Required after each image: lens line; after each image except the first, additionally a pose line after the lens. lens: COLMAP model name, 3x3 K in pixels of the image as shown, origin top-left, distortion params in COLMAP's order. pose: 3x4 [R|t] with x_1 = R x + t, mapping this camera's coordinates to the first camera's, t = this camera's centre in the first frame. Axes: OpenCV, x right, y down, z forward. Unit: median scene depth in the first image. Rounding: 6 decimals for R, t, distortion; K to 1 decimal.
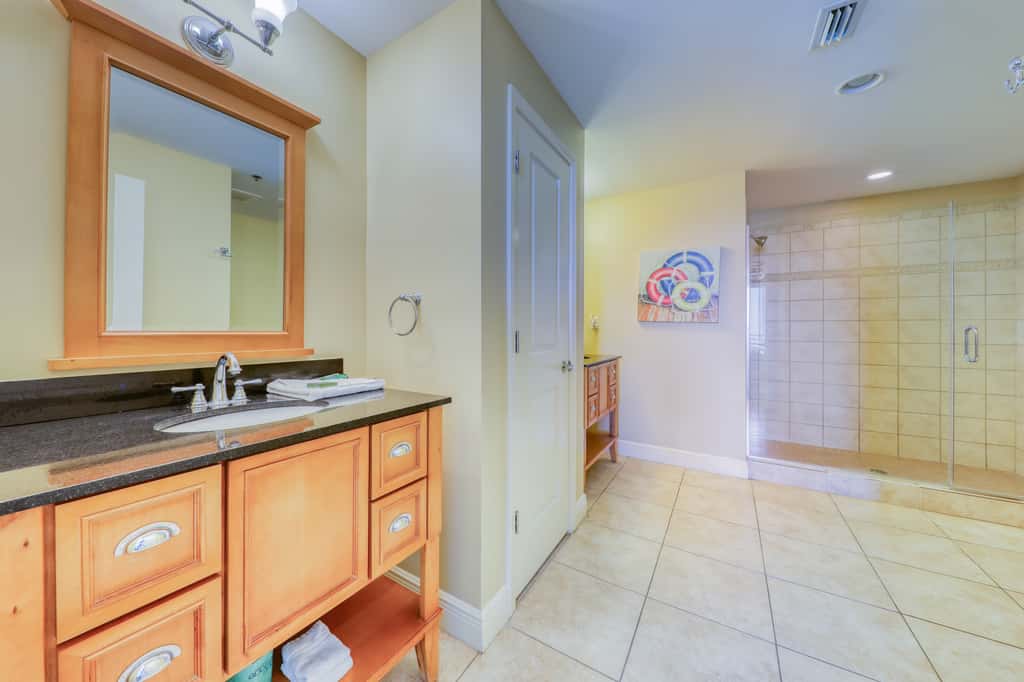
lens RADIAL K [[350.7, 0, 495.3], [0, 350.7, 327.8], [0, 0, 1]] dist [-0.012064, -0.000028]
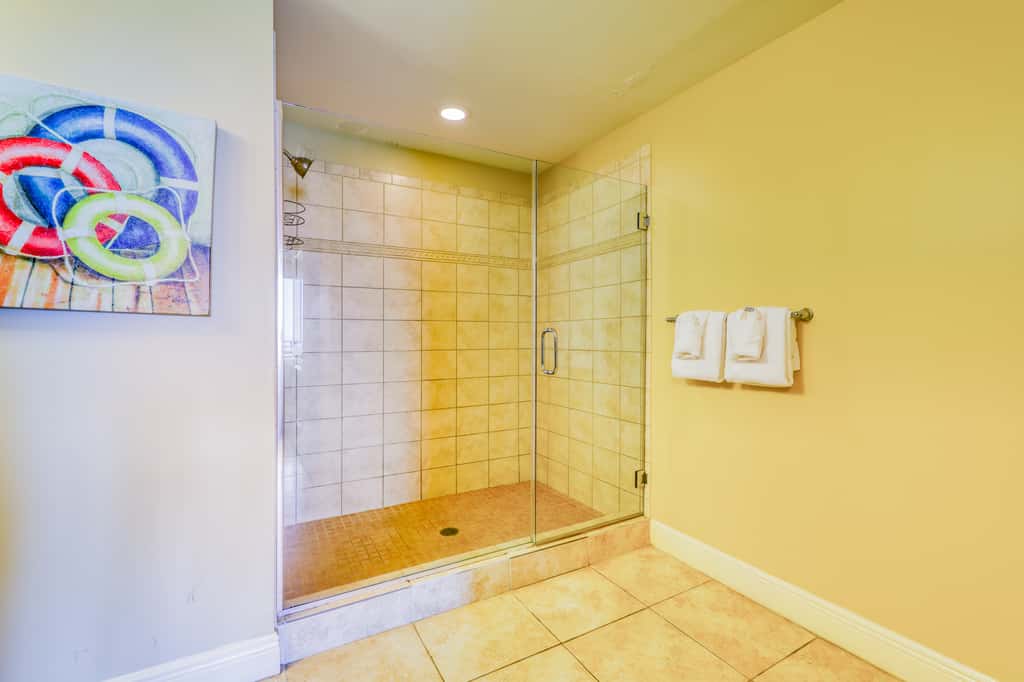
lens RADIAL K [[455.8, 0, 514.9], [0, 455.8, 335.0], [0, 0, 1]] dist [-0.001053, -0.000390]
pose [[0.450231, -0.004197, 0.892902, 0.315713], [0.000356, 0.999990, 0.004520, 0.004929], [-0.892912, -0.001717, 0.450228, 0.434360]]
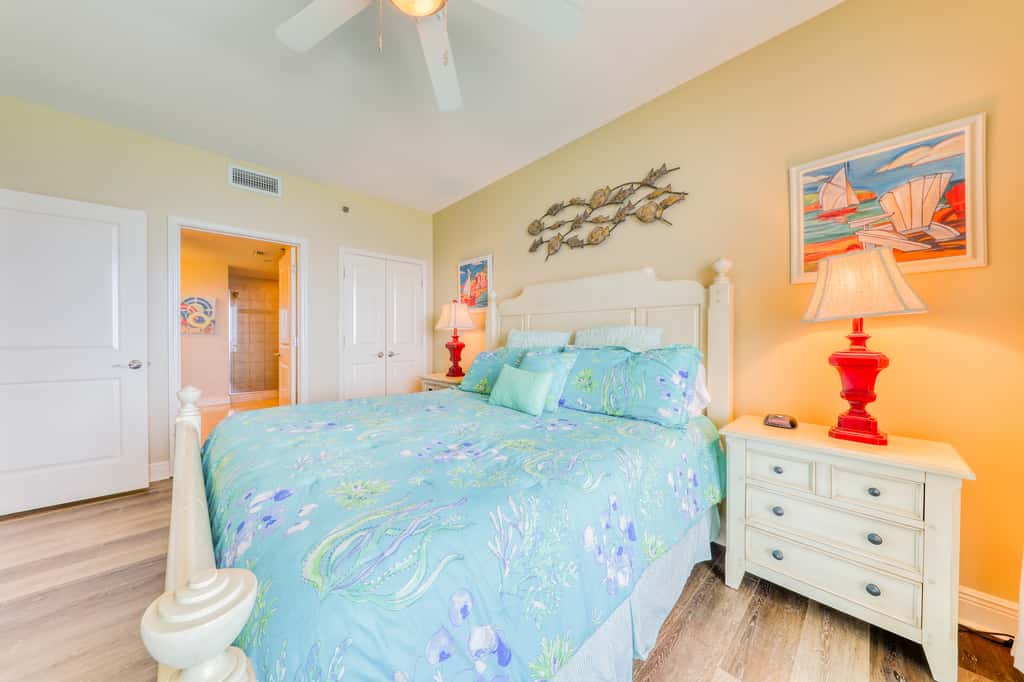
lens RADIAL K [[342.9, 0, 512.0], [0, 342.9, 341.0], [0, 0, 1]] dist [-0.000099, -0.000029]
pose [[0.229491, -0.010039, 0.973259, -0.912892], [-0.000850, 0.999944, 0.010515, 0.004845], [-0.973310, -0.003240, 0.229469, -1.155373]]
